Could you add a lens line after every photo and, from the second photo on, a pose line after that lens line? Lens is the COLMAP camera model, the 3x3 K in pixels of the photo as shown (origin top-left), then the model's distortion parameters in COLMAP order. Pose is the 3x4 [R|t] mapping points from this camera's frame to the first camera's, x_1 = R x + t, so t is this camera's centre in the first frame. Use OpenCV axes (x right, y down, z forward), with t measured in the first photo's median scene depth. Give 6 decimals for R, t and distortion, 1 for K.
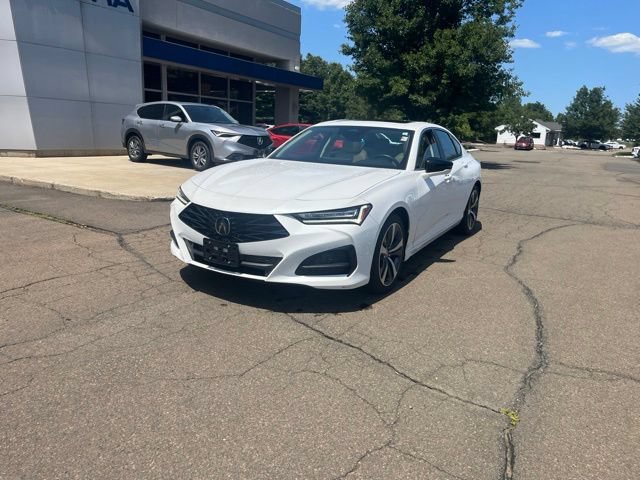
lens RADIAL K [[483.7, 0, 320.0], [0, 483.7, 230.1], [0, 0, 1]] dist [0.071661, -0.084806]
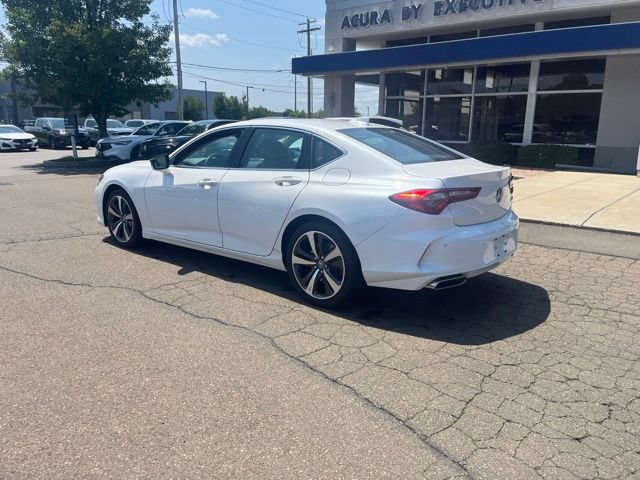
lens RADIAL K [[483.7, 0, 320.0], [0, 483.7, 230.1], [0, 0, 1]] dist [0.071661, -0.084806]
pose [[-0.174351, 0.156477, -0.972171, 1.104809], [-0.220816, 0.955935, 0.193465, -0.246580], [0.959605, 0.248401, -0.132115, 1.371761]]
